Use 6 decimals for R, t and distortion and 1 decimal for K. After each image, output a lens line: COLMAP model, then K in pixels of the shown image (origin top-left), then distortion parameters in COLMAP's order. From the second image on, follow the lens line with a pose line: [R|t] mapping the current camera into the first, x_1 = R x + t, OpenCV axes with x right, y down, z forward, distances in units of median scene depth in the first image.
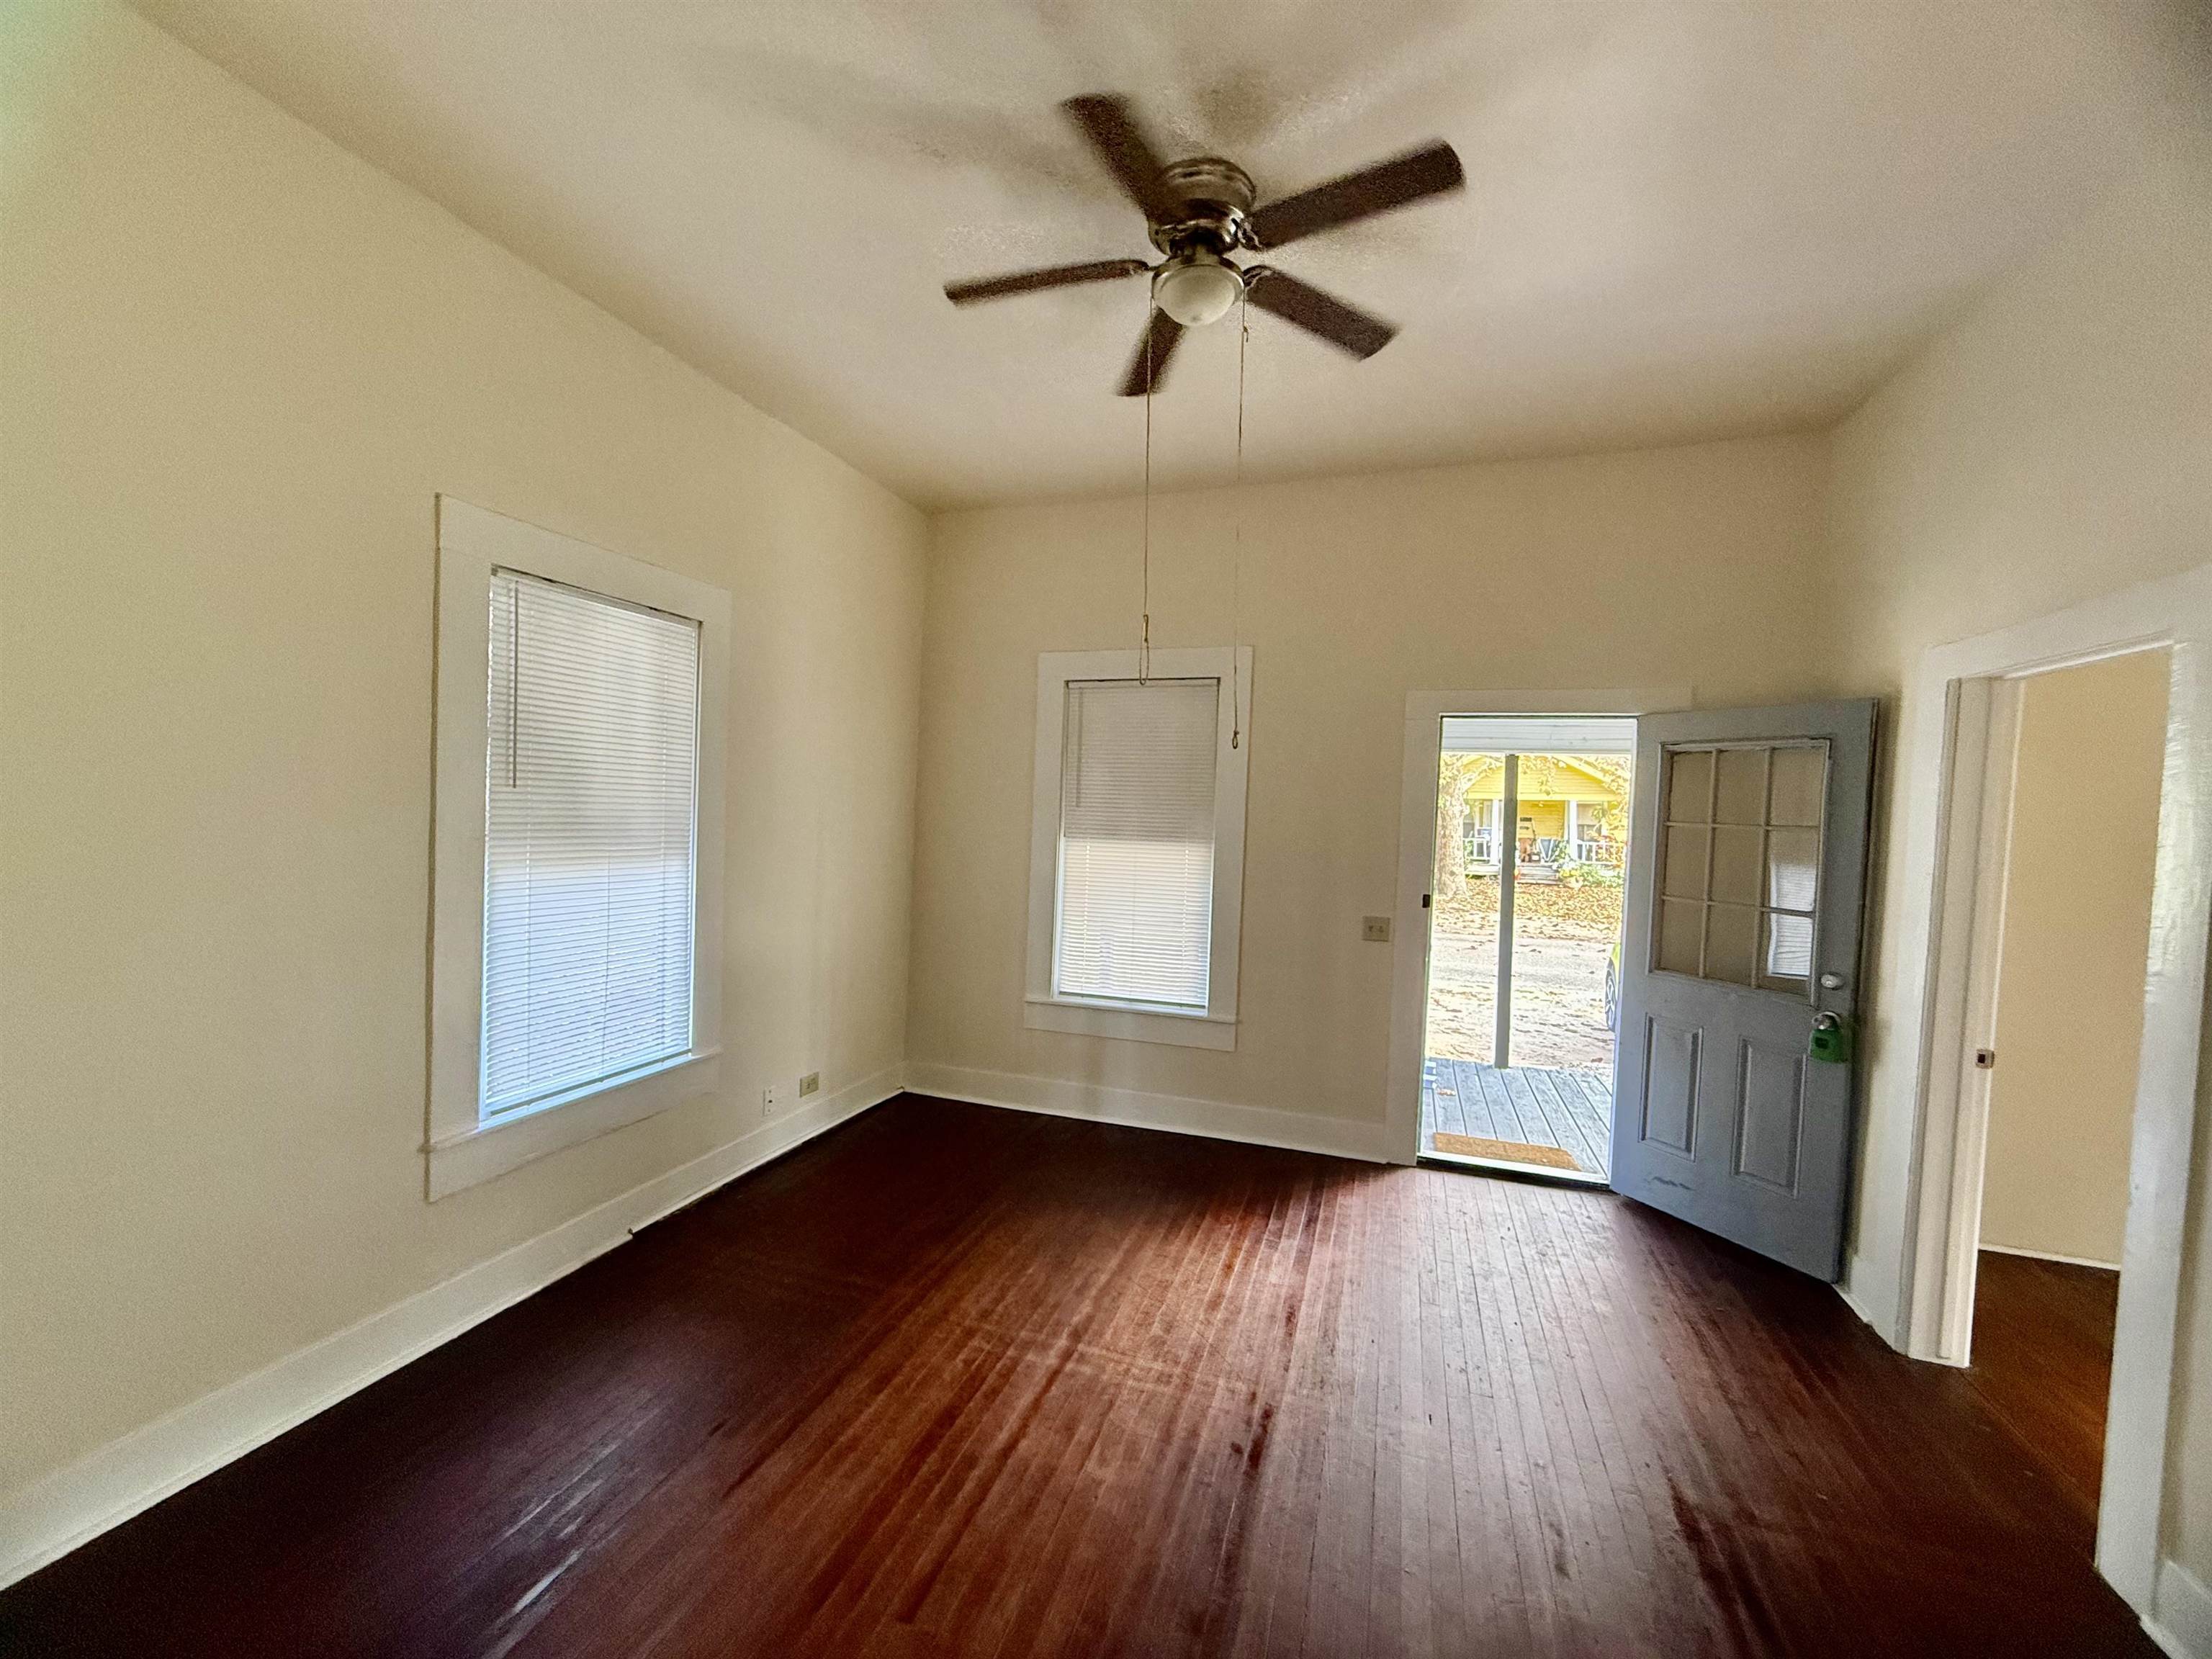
lens RADIAL K [[882.5, 0, 1097.9], [0, 882.5, 831.1], [0, 0, 1]] dist [0.000432, 0.000114]
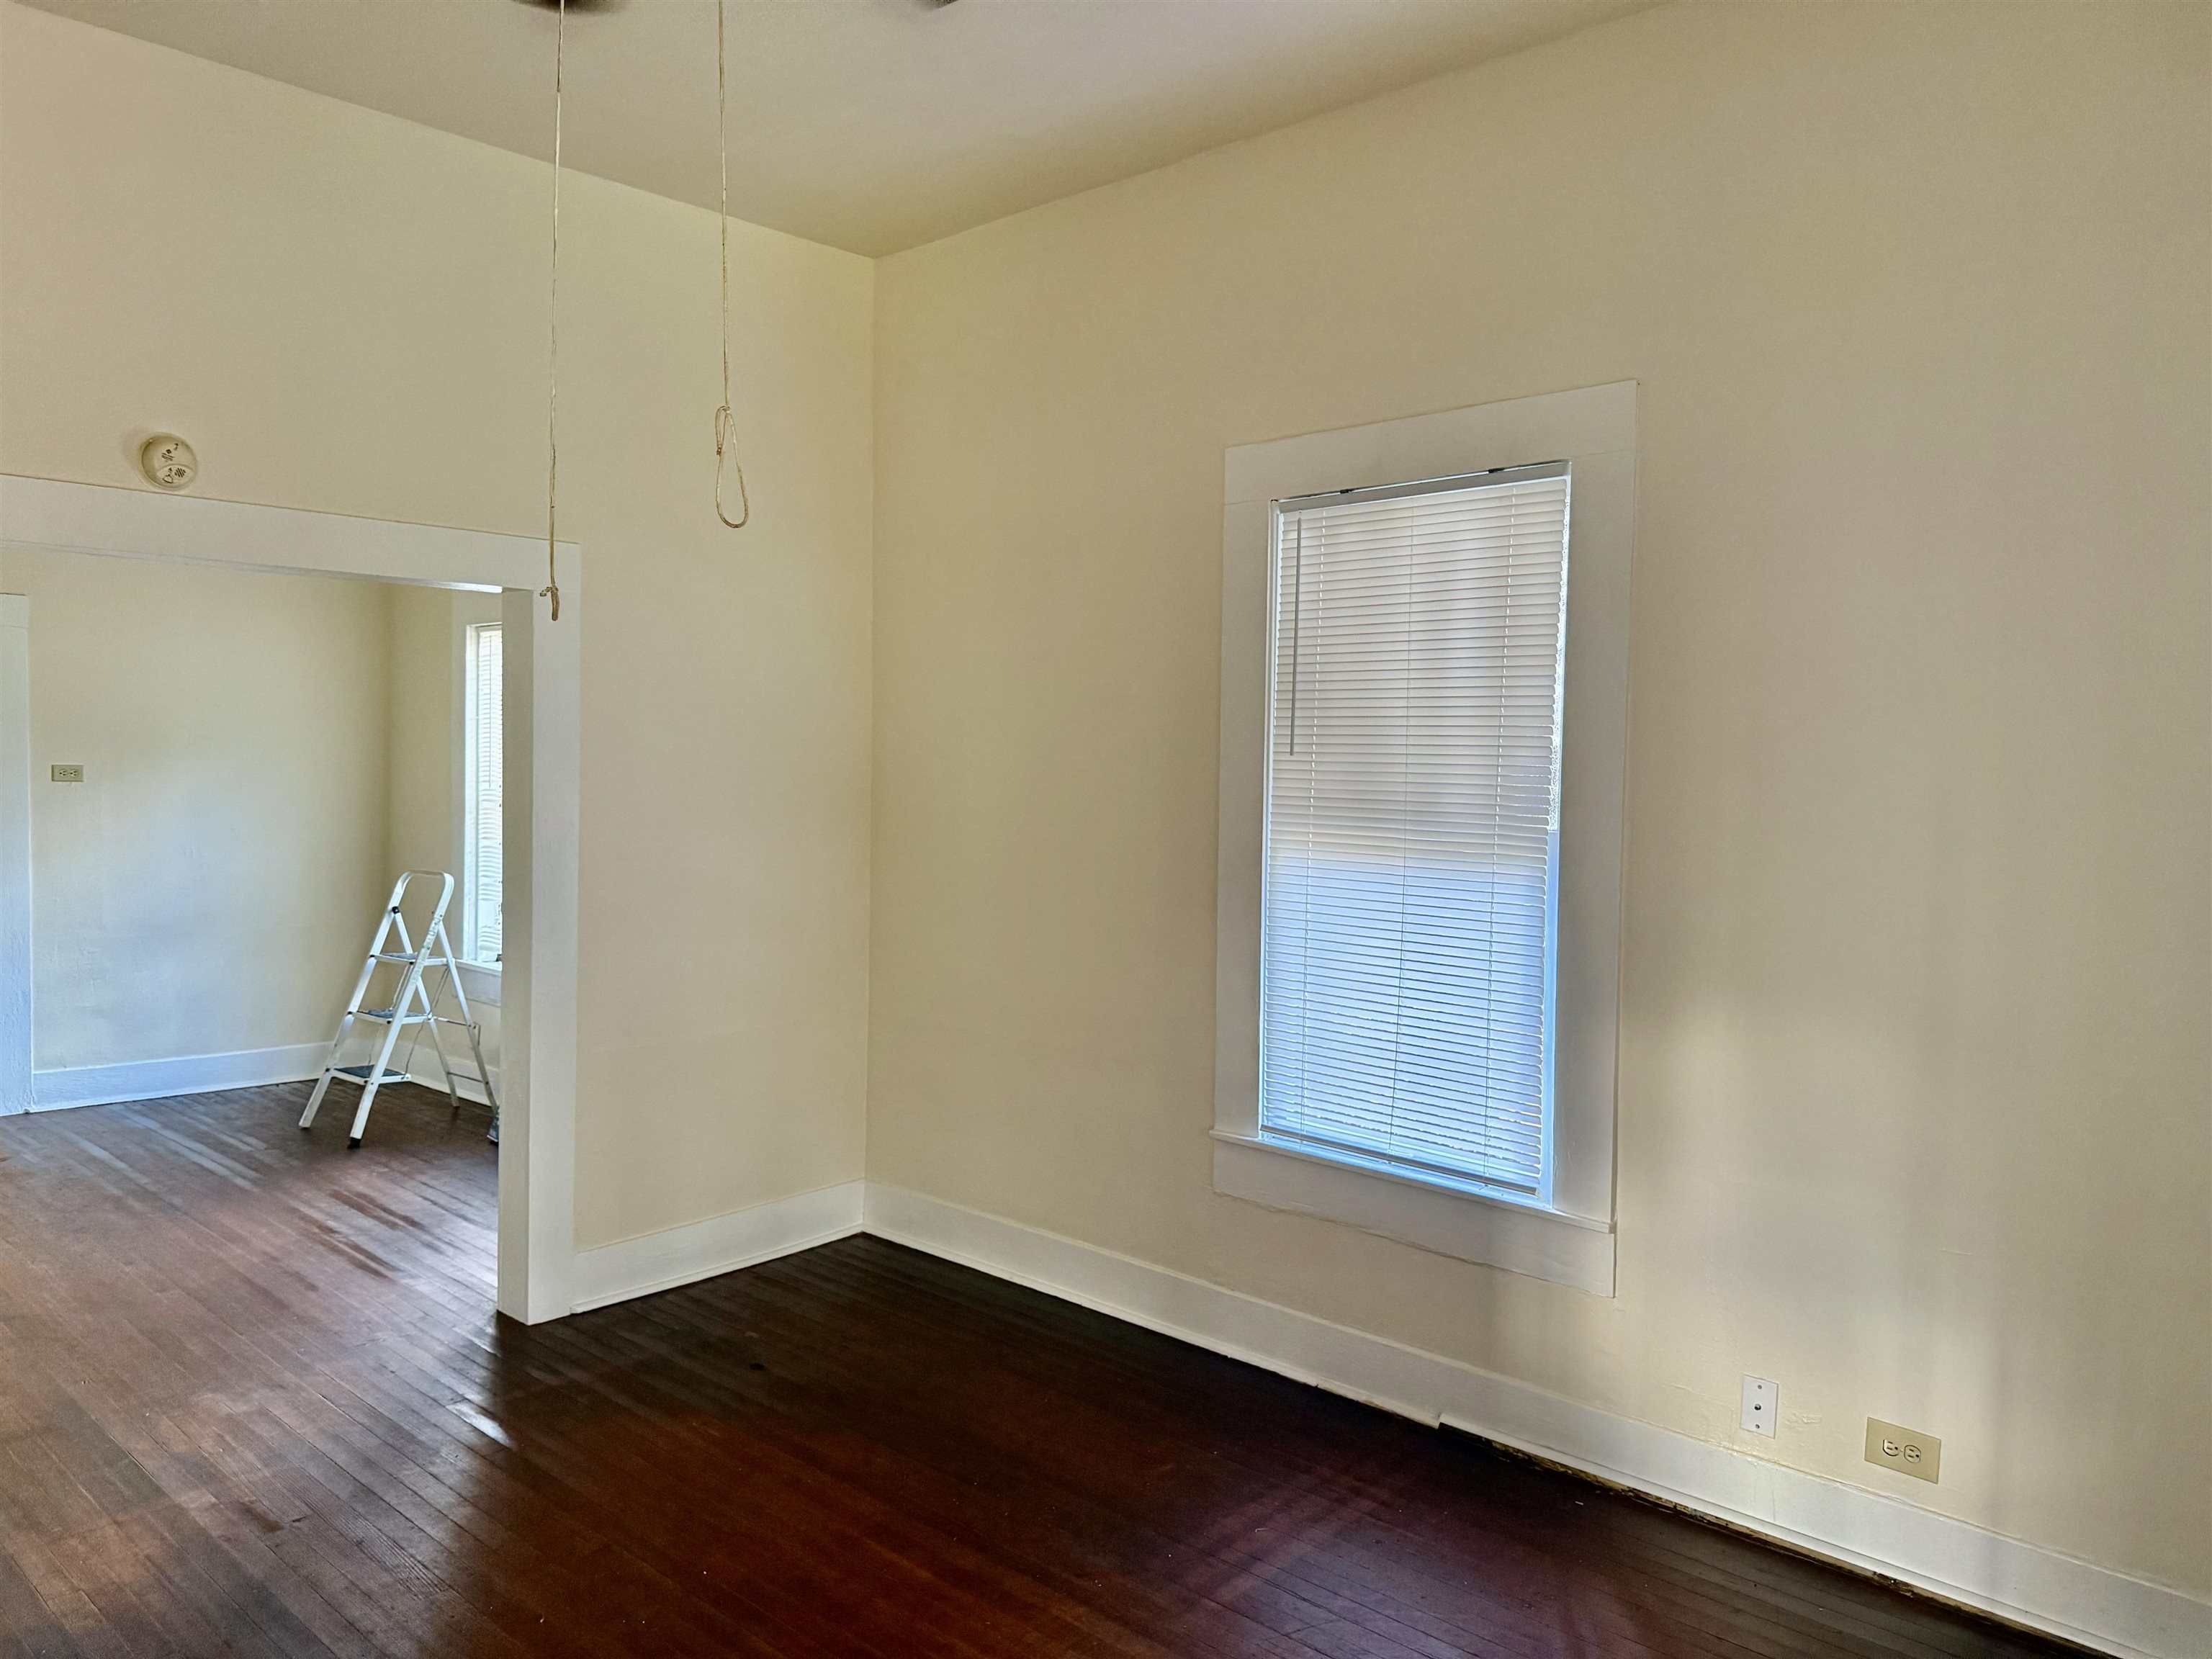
lens RADIAL K [[1633.7, 0, 1106.0], [0, 1633.7, 829.5], [0, 0, 1]] dist [-0.002916, -0.001067]
pose [[-0.432008, -0.014271, -0.901757, 0.705550], [-0.064529, 0.997801, 0.015123, 0.011615], [0.899558, 0.064722, -0.431979, 1.301766]]
